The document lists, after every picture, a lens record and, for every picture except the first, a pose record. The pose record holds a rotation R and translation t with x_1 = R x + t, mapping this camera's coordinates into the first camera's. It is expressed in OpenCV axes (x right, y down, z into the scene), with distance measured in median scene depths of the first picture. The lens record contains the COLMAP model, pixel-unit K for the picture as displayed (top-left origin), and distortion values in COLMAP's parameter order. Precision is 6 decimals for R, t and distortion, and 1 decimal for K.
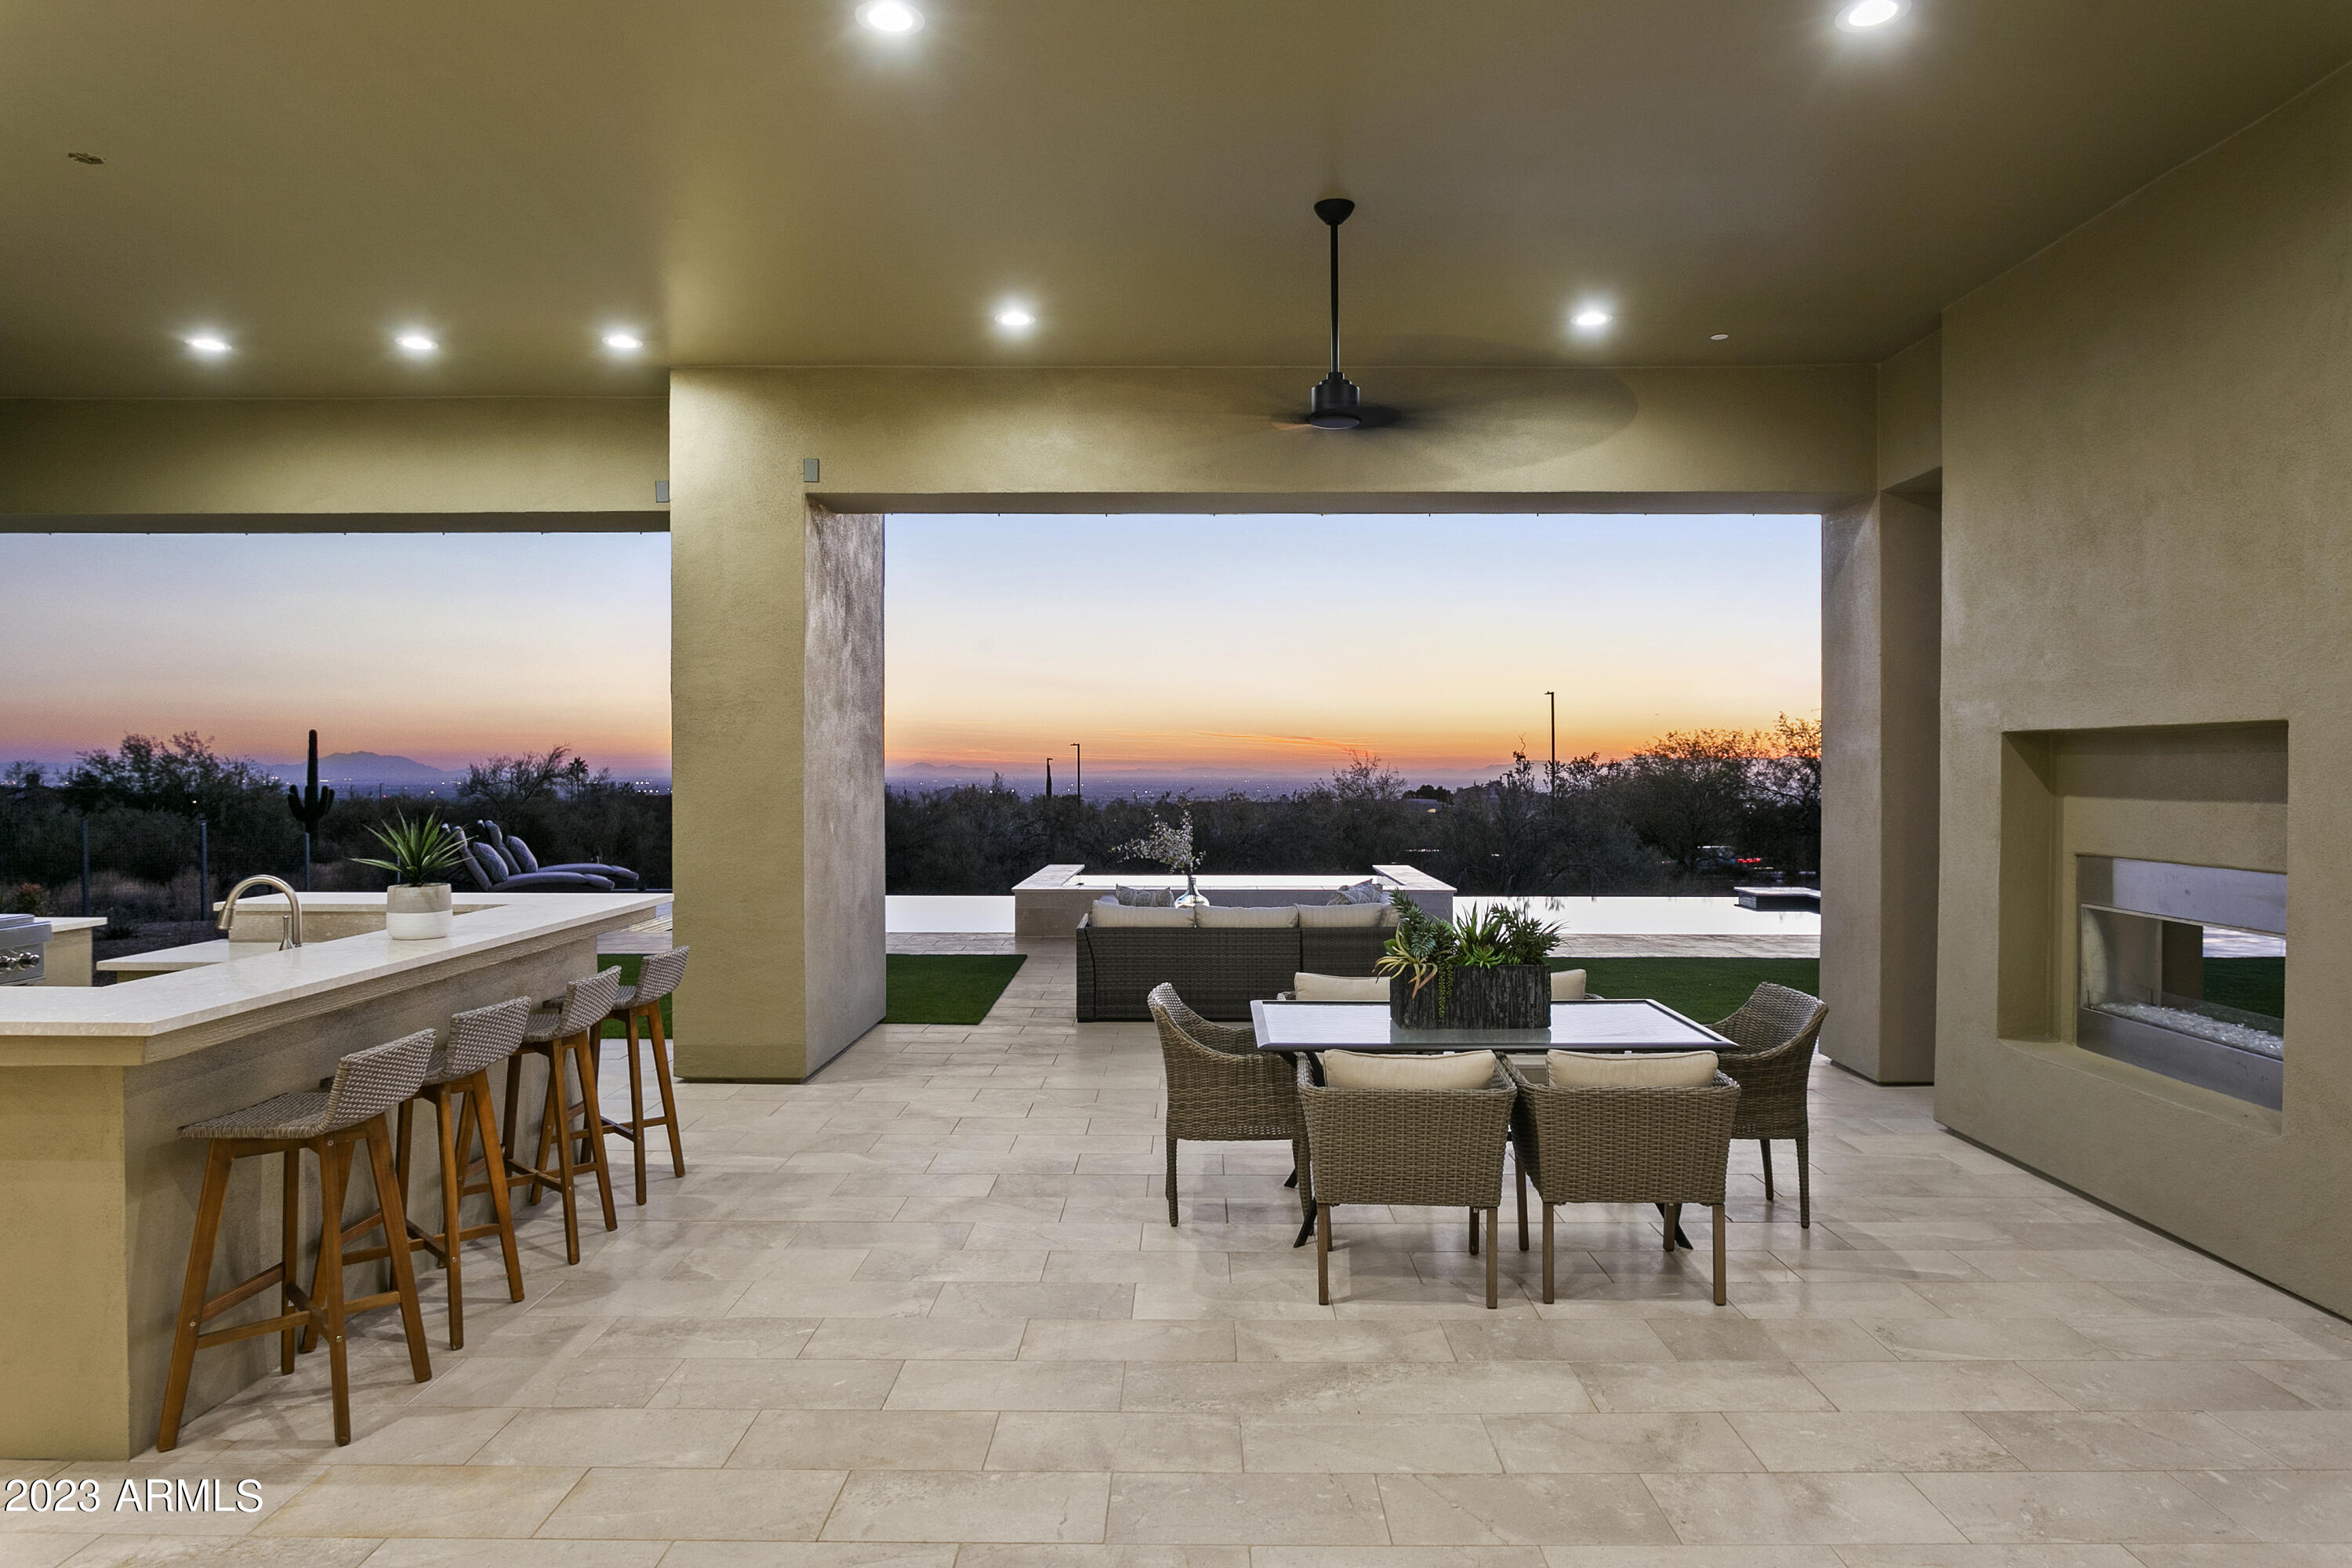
lens RADIAL K [[1341.0, 0, 1193.1], [0, 1341.0, 776.1], [0, 0, 1]] dist [0.025810, 0.000233]
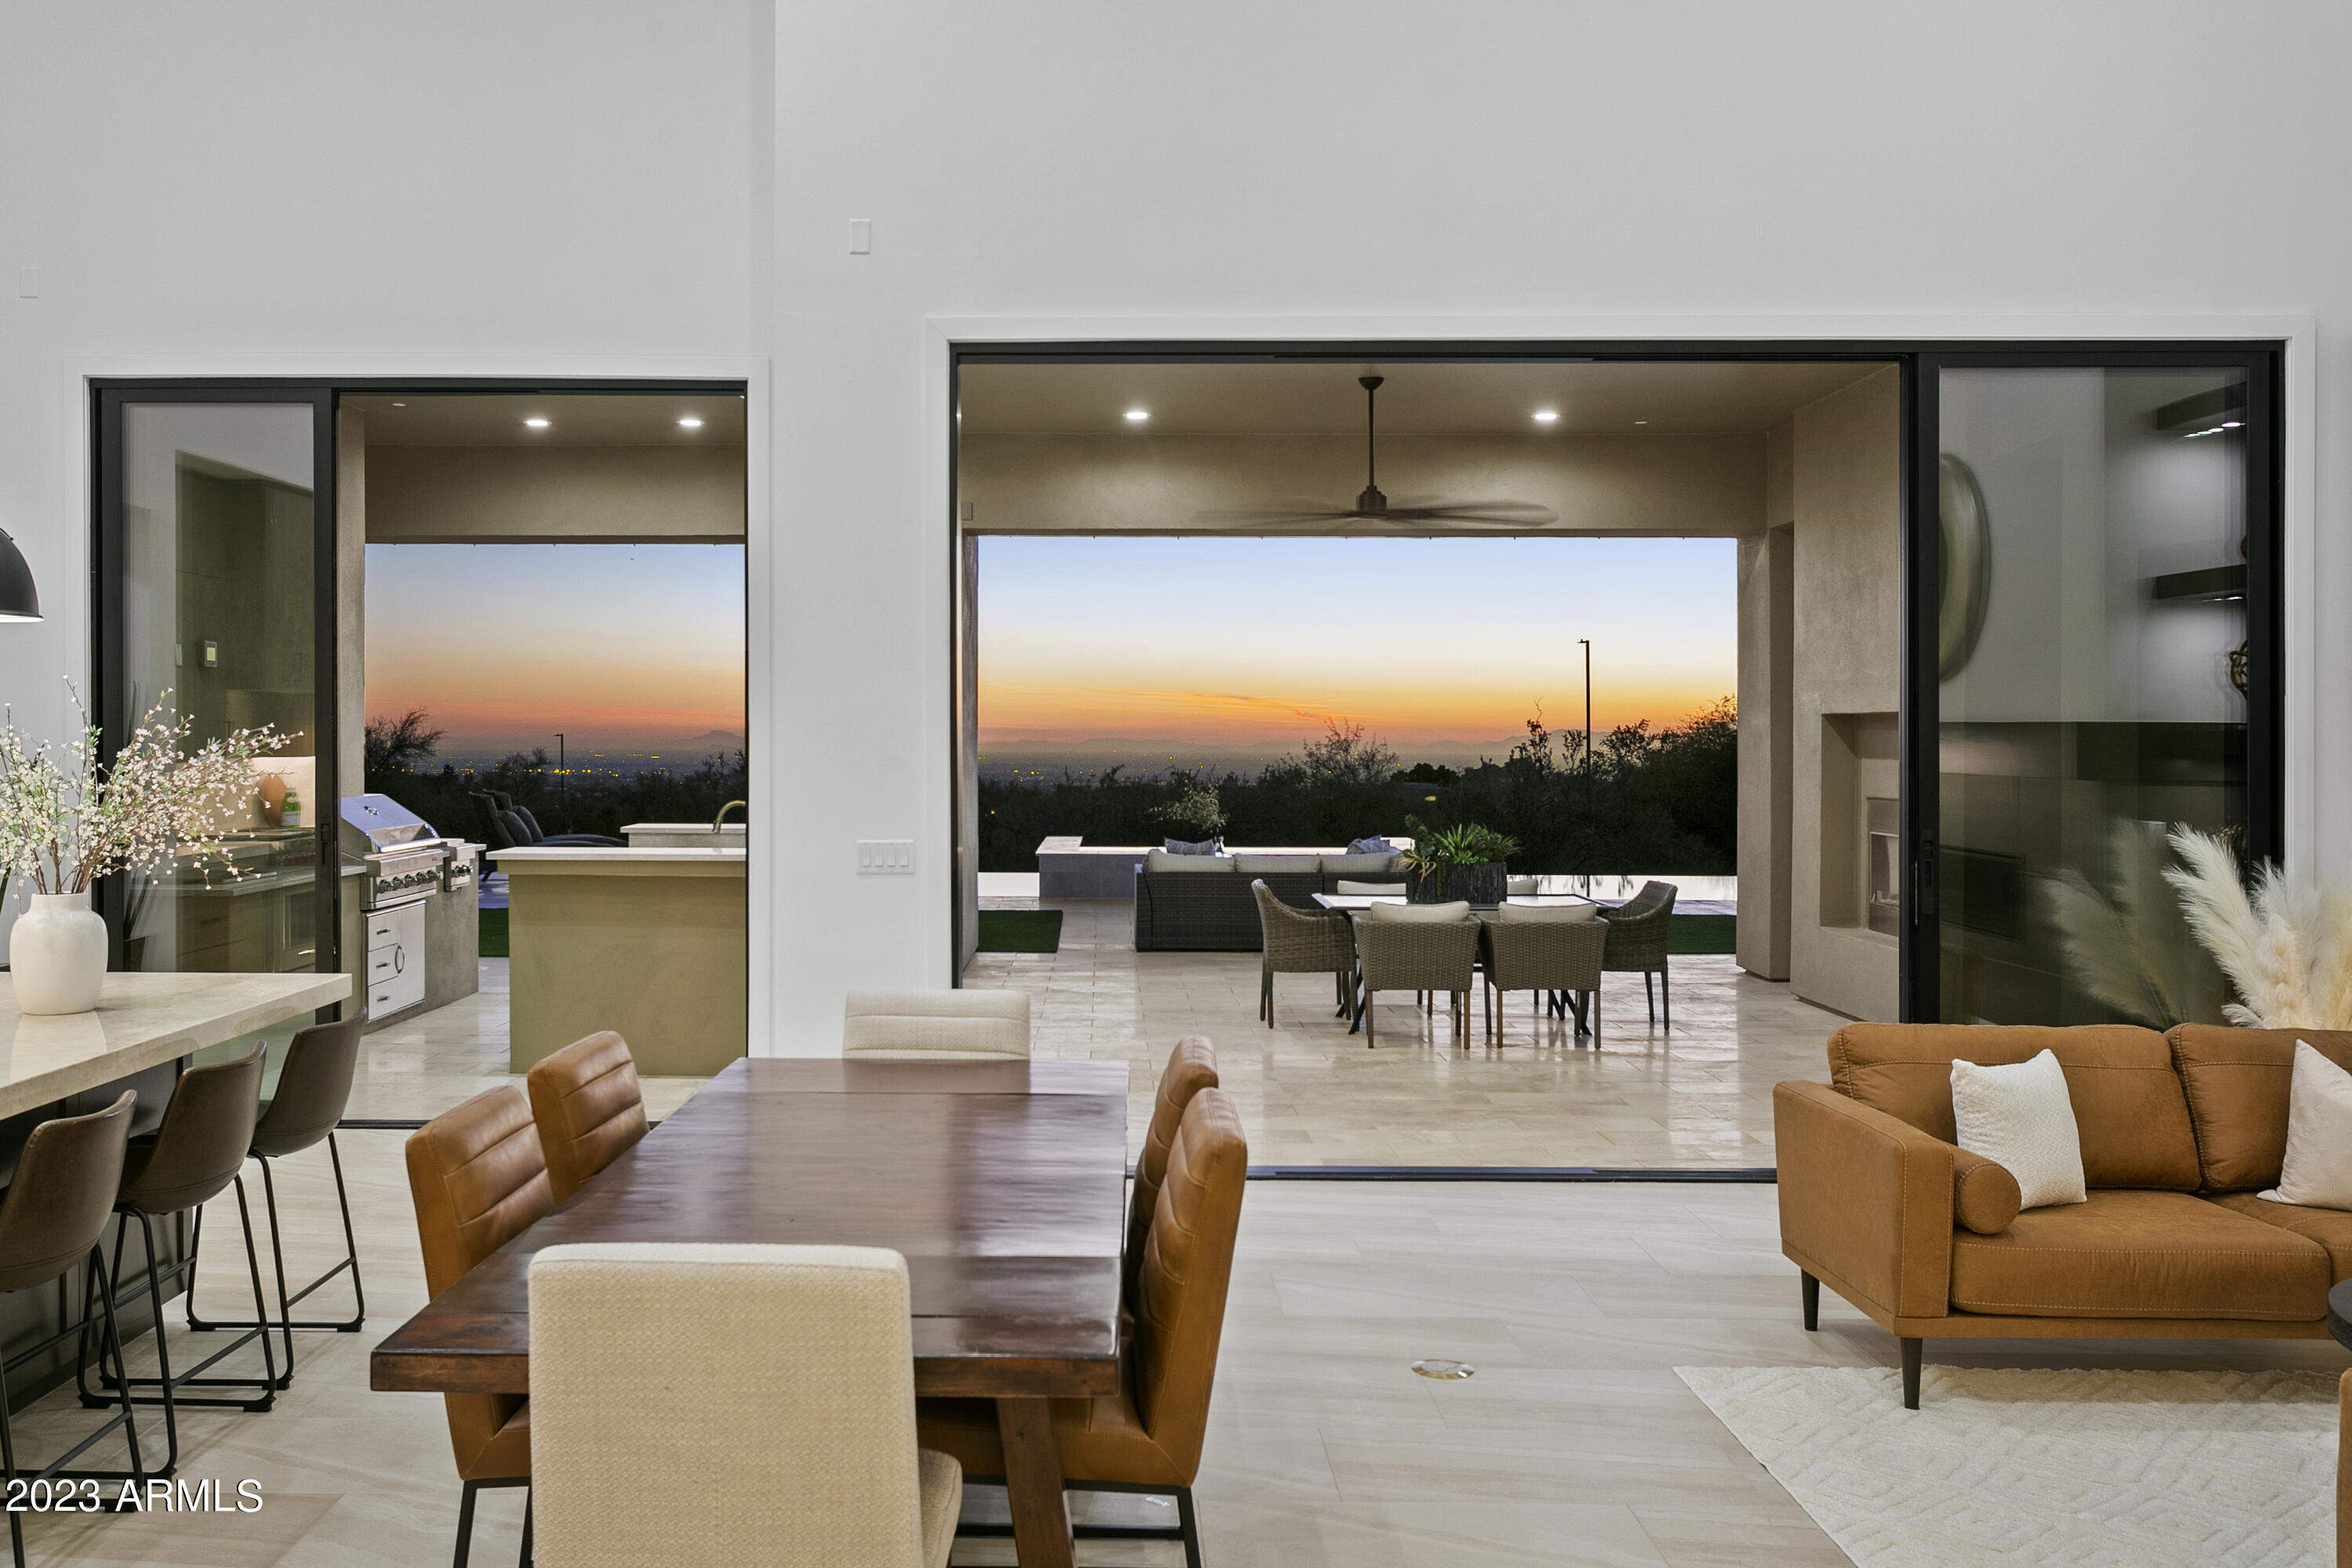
lens RADIAL K [[1868.7, 0, 1229.3], [0, 1868.7, 727.9], [0, 0, 1]] dist [-0.001193, 0.006407]
pose [[0.997624, 0.002995, 0.068822, -0.093958], [-0.002147, 0.999921, -0.012395, 0.004502], [-0.068854, 0.012218, 0.997552, -0.520599]]
